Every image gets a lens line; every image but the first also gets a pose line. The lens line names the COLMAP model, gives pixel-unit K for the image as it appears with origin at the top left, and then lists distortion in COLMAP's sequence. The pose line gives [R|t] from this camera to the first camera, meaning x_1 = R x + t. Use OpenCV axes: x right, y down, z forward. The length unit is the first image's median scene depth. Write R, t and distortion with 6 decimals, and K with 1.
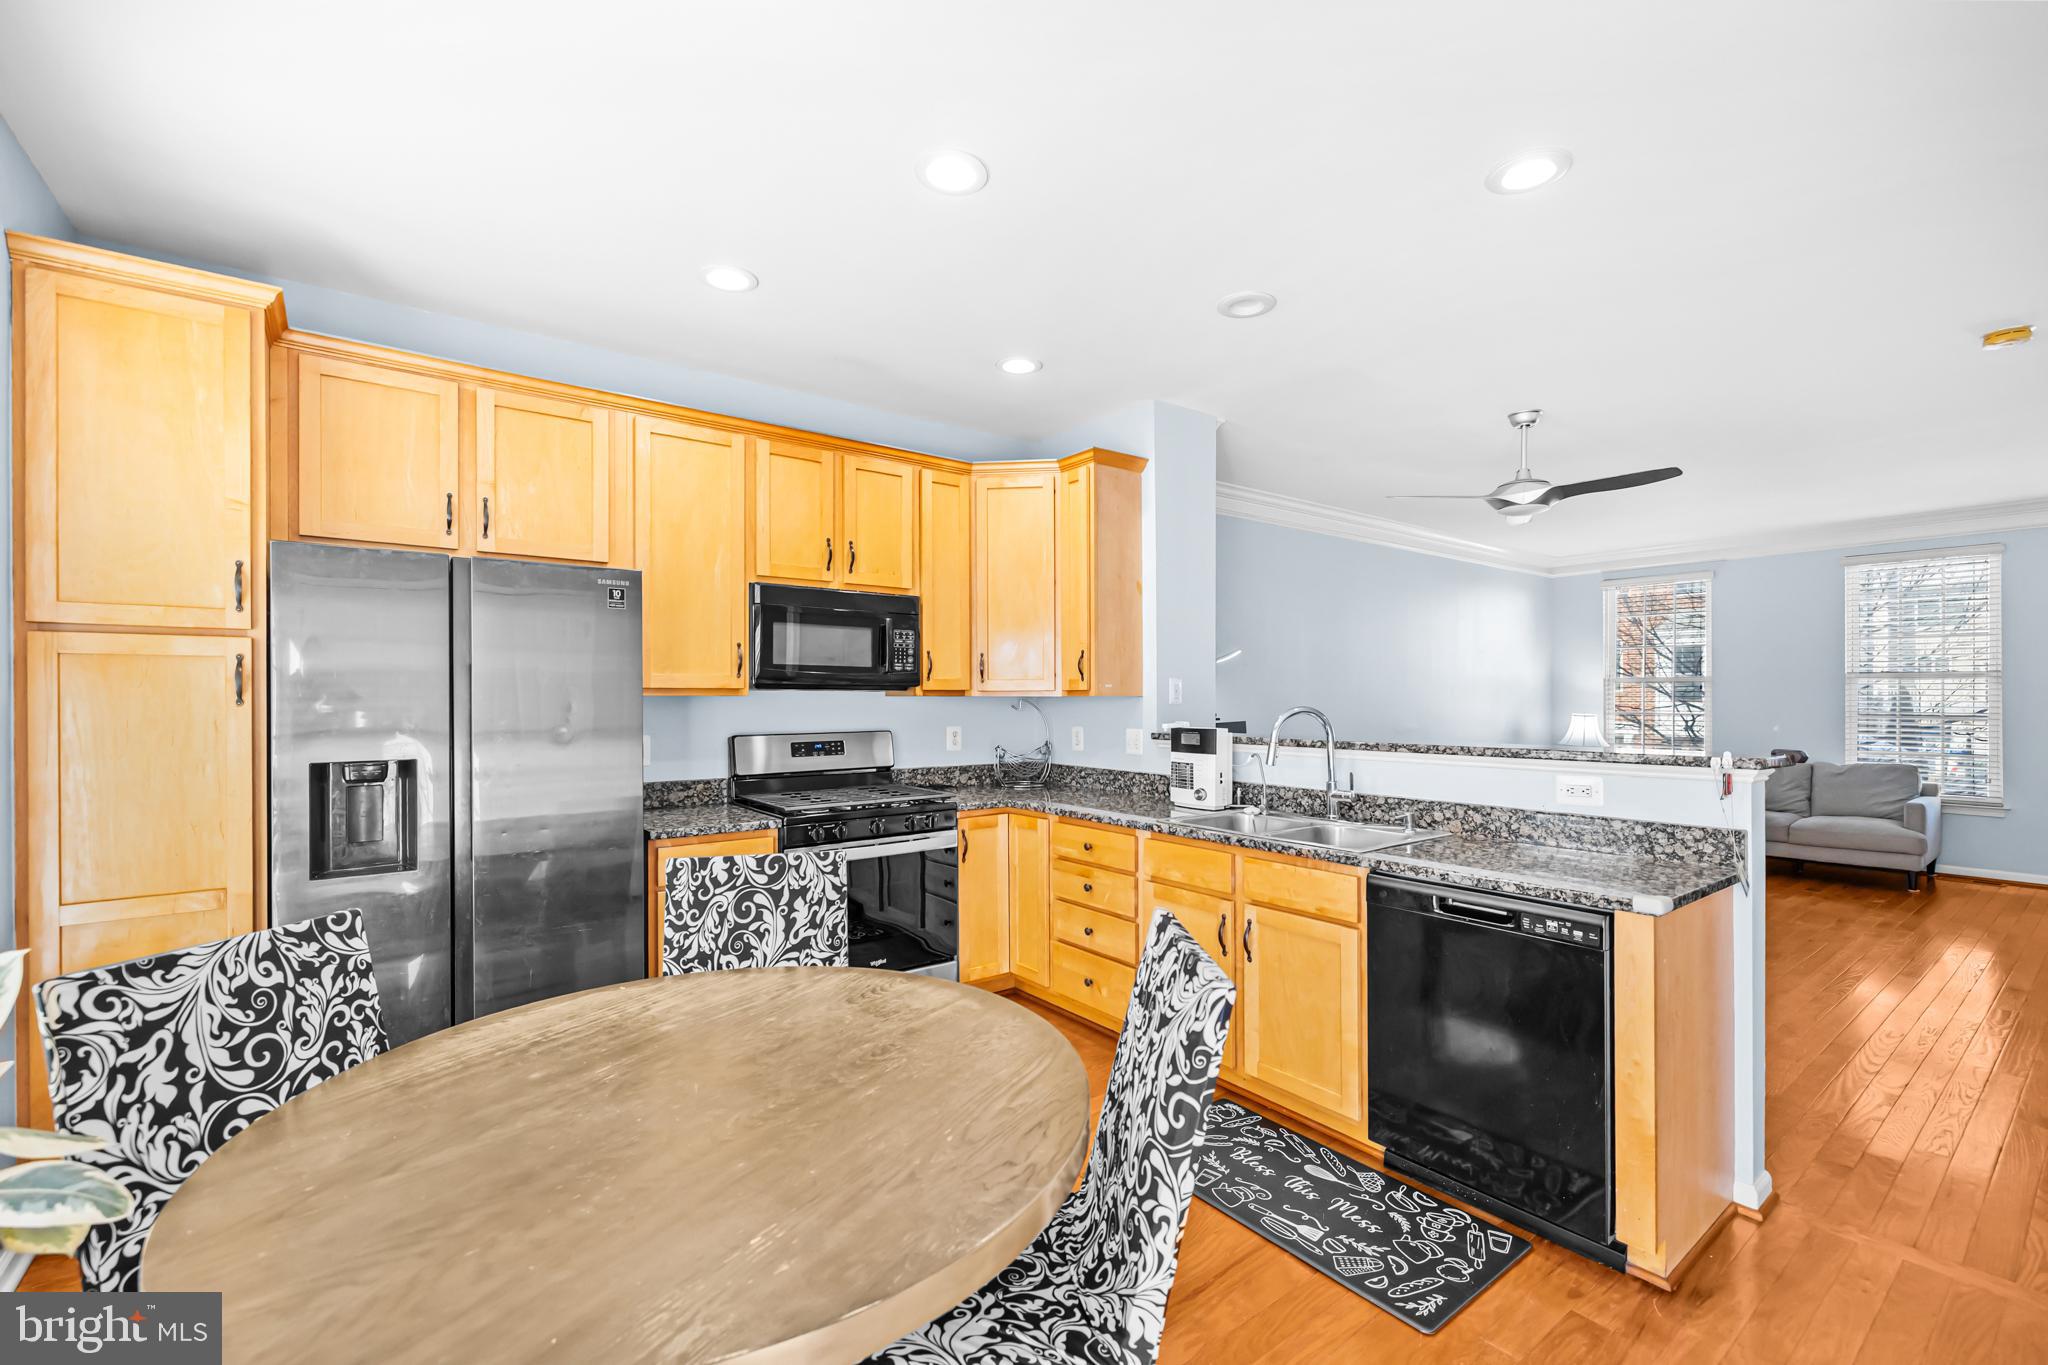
lens RADIAL K [[868.2, 0, 1024.1], [0, 868.2, 696.5], [0, 0, 1]] dist [-0.000545, 0.000132]
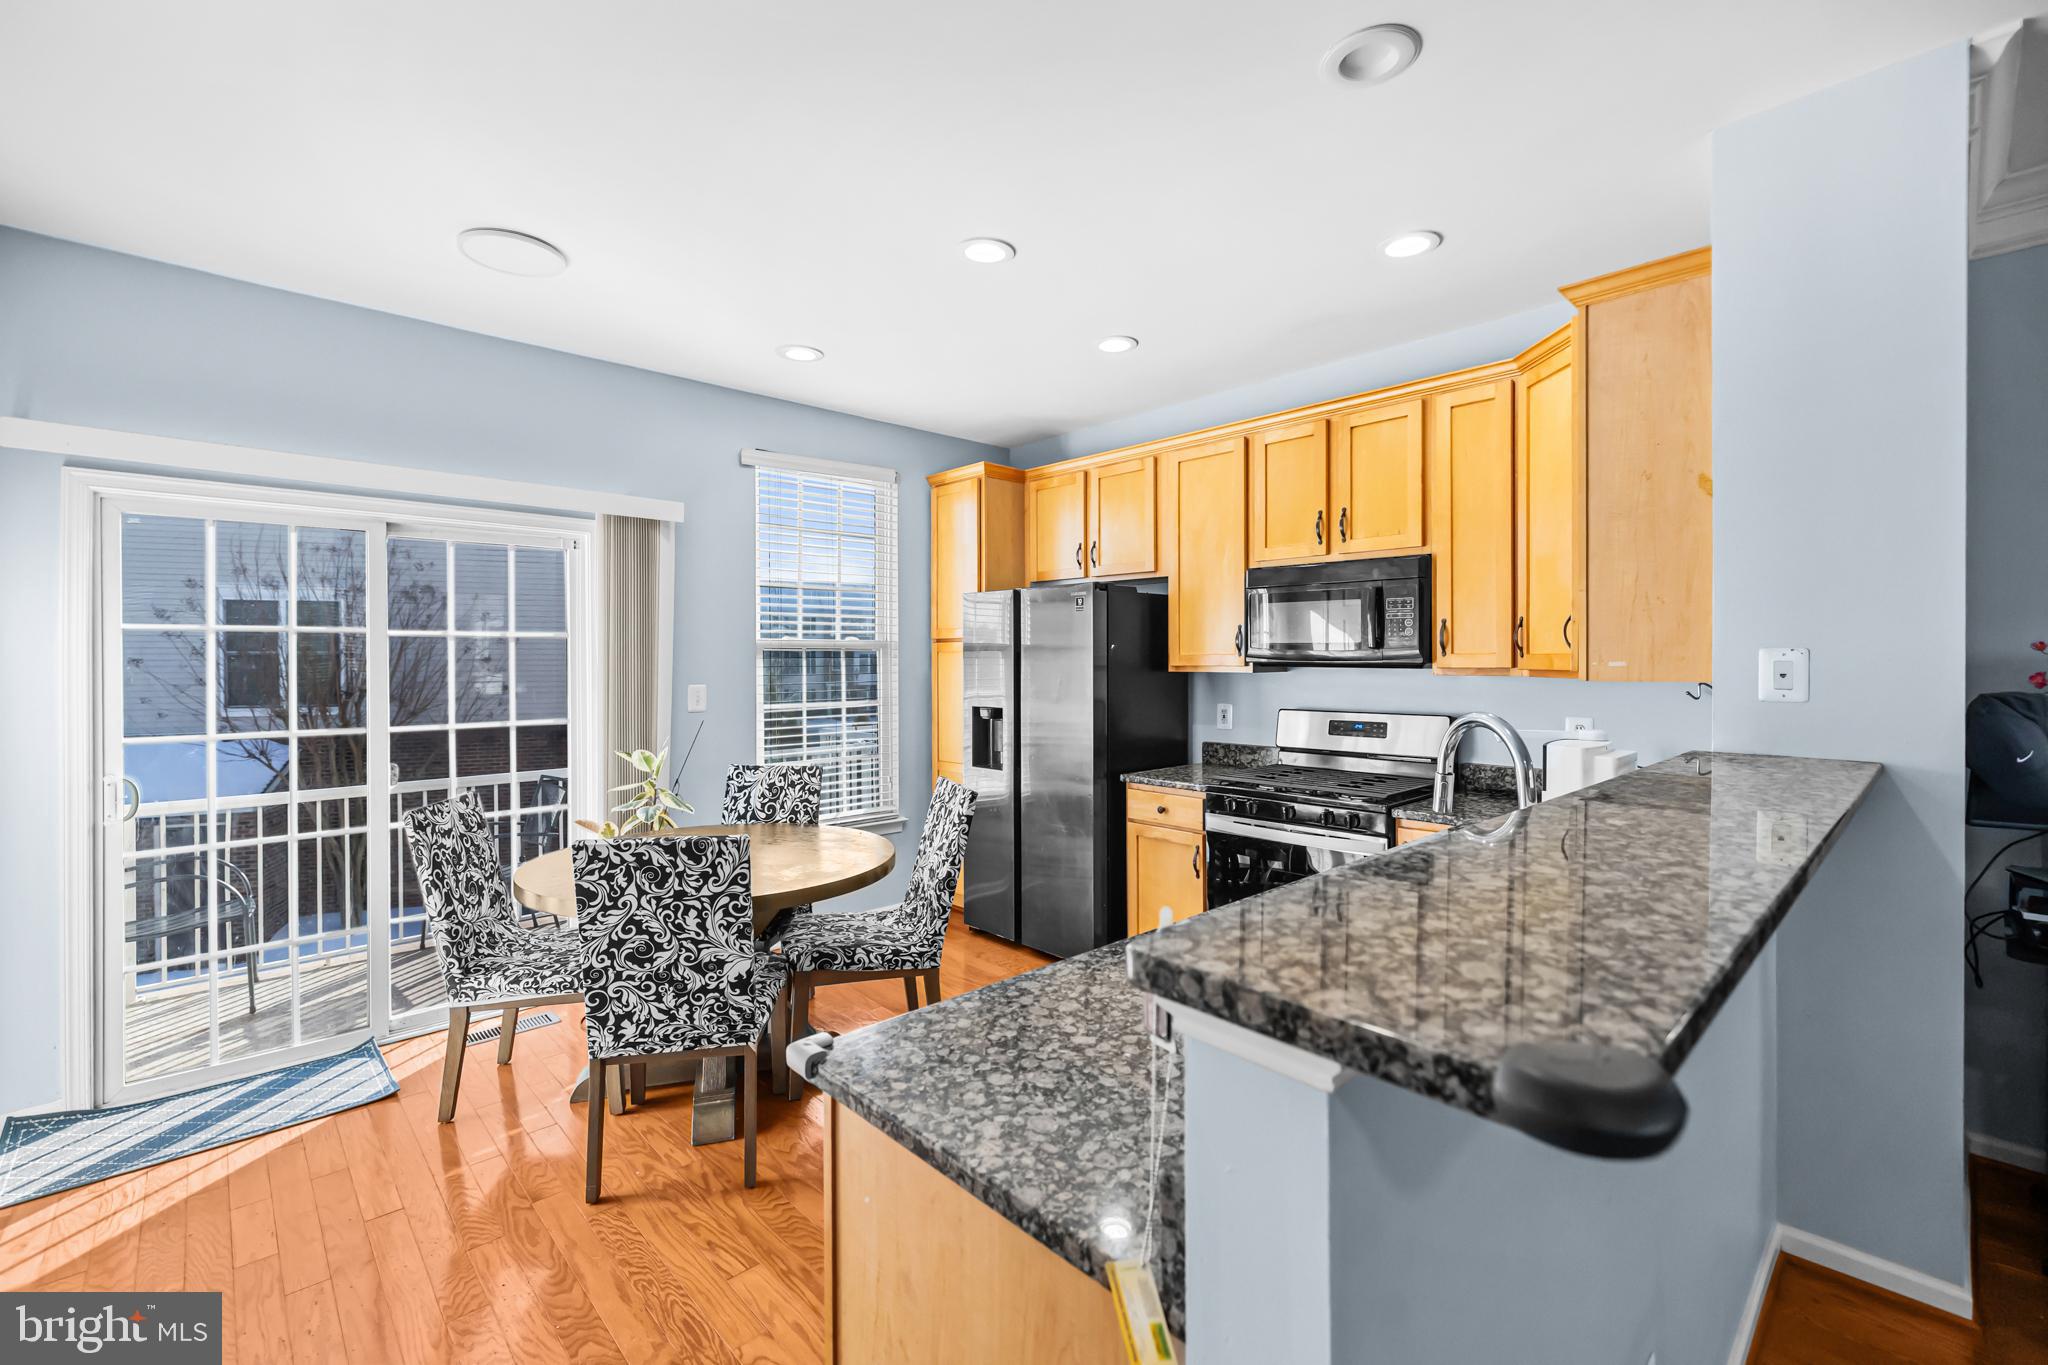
lens RADIAL K [[866.7, 0, 1027.5], [0, 866.7, 664.6], [0, 0, 1]] dist [-0.000327, -0.000205]
pose [[0.108470, 0.007056, -0.994075, 0.744276], [0.002506, 0.999970, 0.007372, -0.020394], [0.994097, -0.003291, 0.108449, 0.603409]]
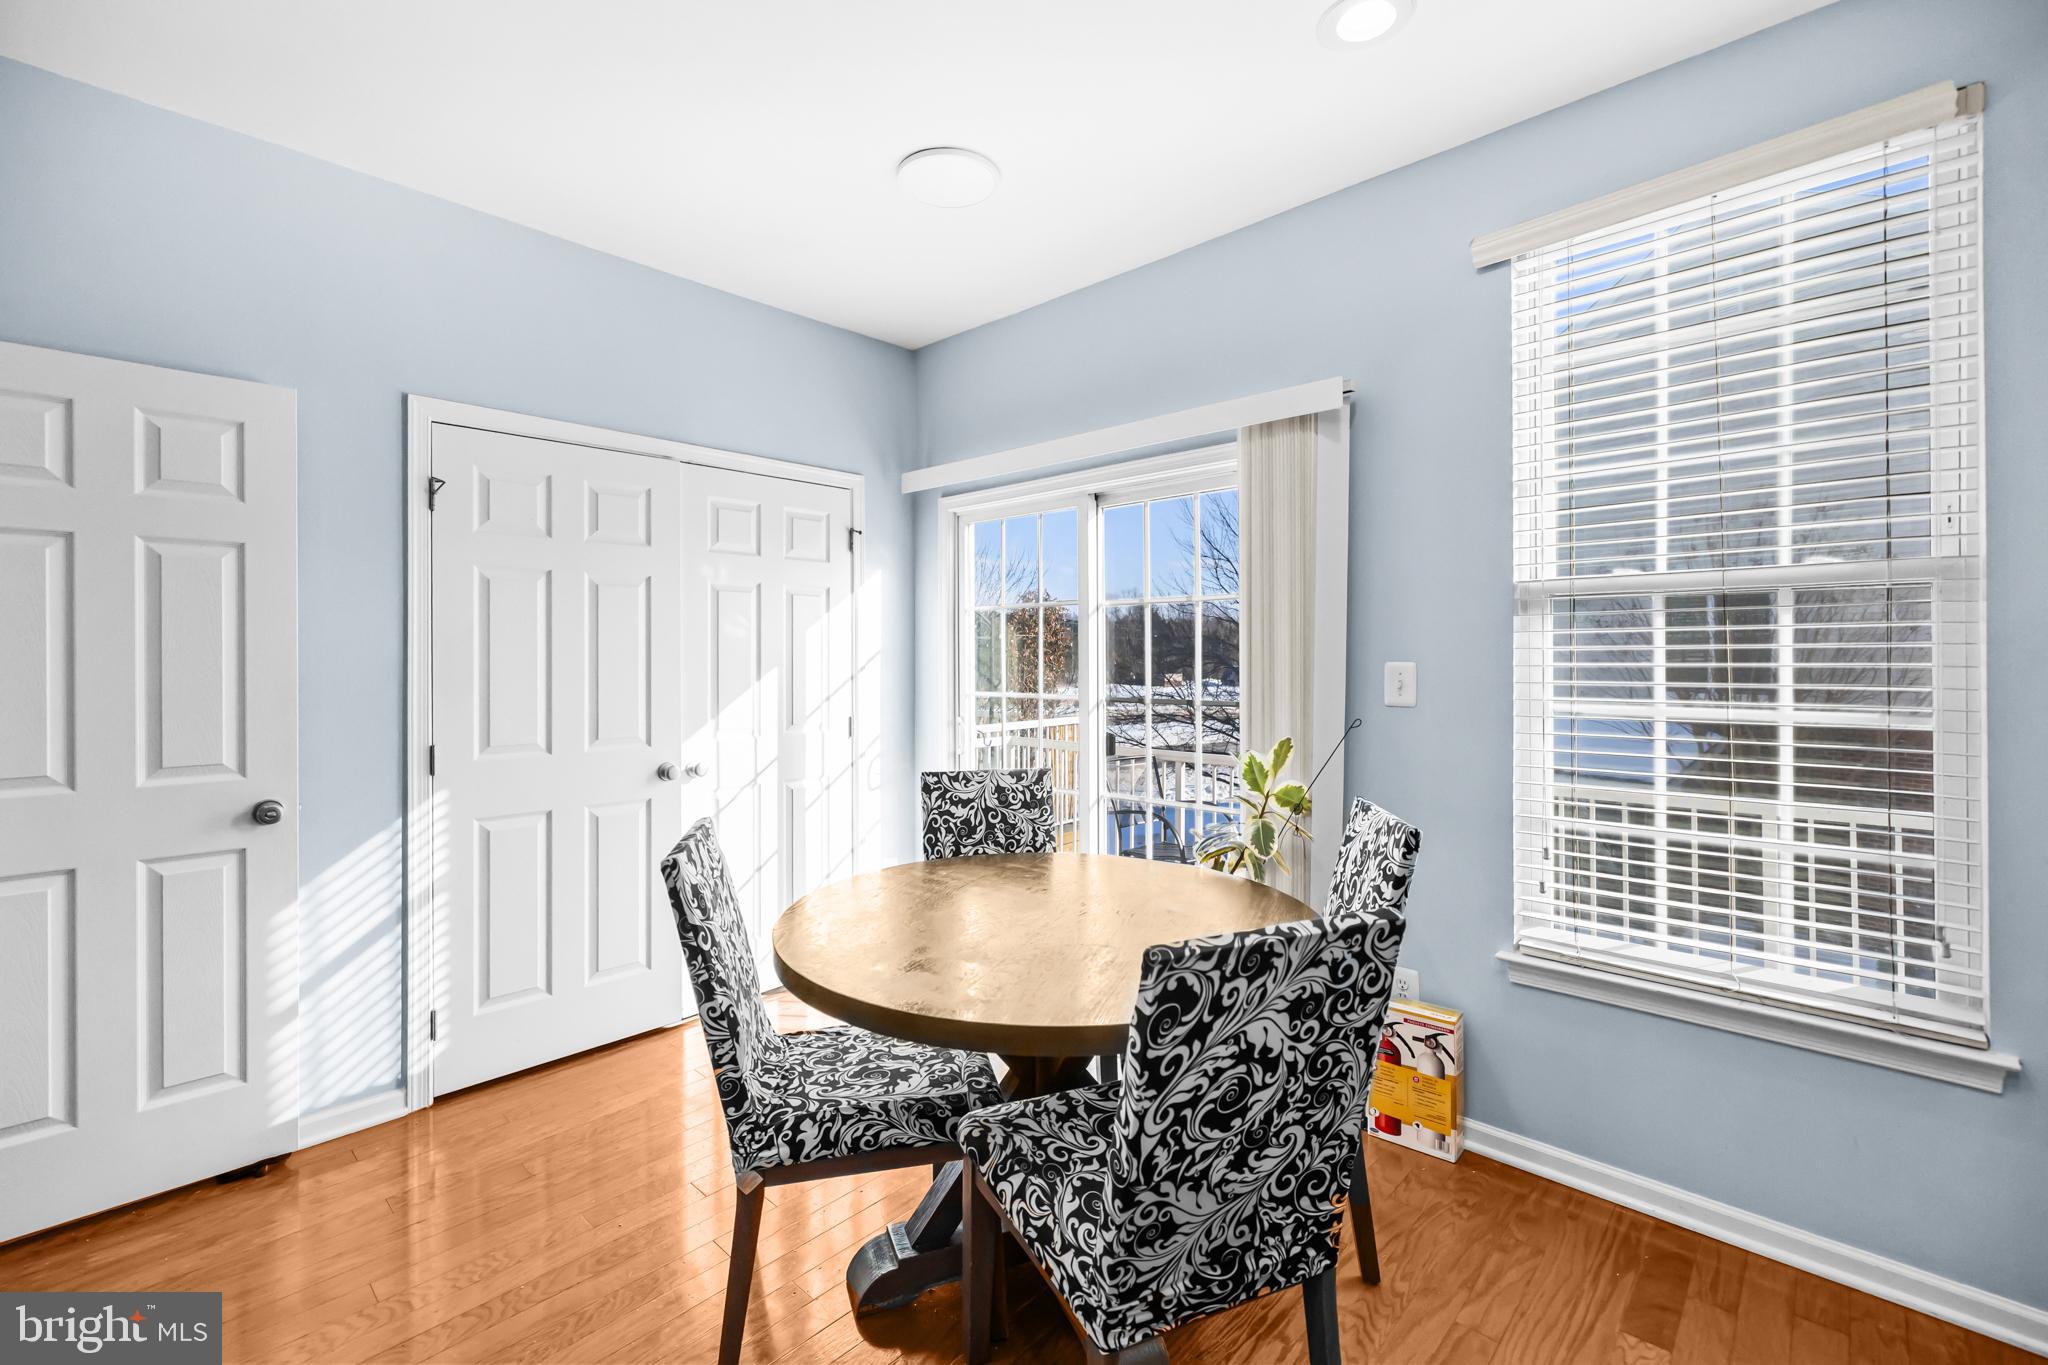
lens RADIAL K [[881.5, 0, 1019.3], [0, 881.5, 649.4], [0, 0, 1]] dist [0.000031, 0.000100]
pose [[-0.987108, 0.007800, -0.159866, -0.034778], [0.008385, 0.999960, -0.002984, 0.003158], [0.159836, -0.004286, -0.987134, 0.959162]]
